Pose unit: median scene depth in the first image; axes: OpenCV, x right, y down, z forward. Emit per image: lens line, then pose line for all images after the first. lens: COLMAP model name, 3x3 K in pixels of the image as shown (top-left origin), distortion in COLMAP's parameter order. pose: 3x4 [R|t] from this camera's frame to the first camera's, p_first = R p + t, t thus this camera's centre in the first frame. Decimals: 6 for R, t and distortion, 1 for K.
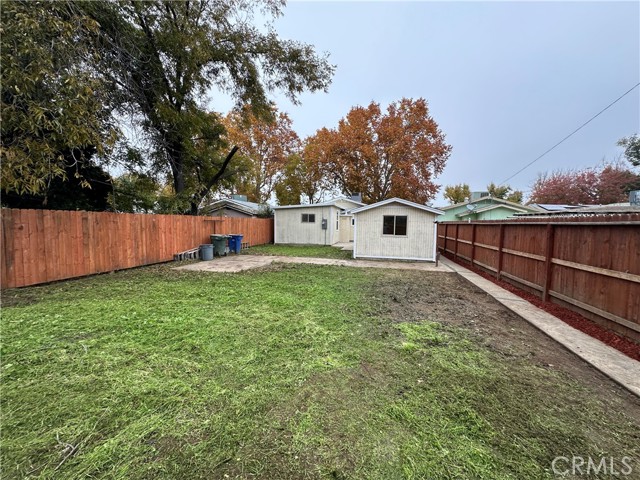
lens RADIAL K [[255.8, 0, 320.0], [0, 255.8, 240.0], [0, 0, 1]] dist [-0.003270, 0.000121]
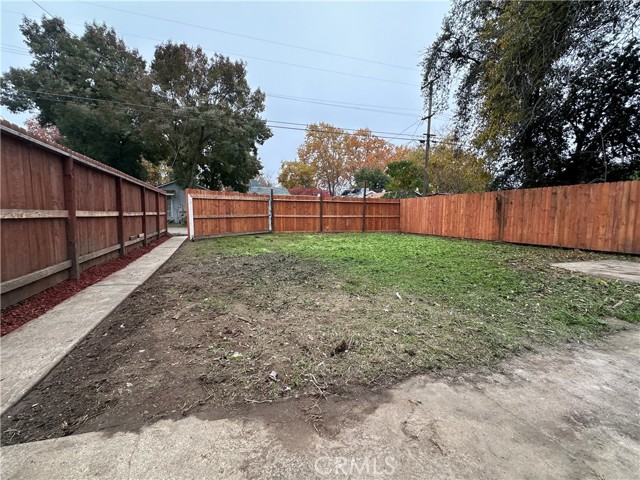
lens RADIAL K [[293.2, 0, 320.0], [0, 293.2, 240.0], [0, 0, 1]] dist [0.001799, -0.000017]
pose [[-0.825278, 0.028443, -0.564010, 0.594241], [-0.058319, 0.989099, 0.135214, 0.001292], [0.561708, 0.144482, -0.814622, 1.459516]]
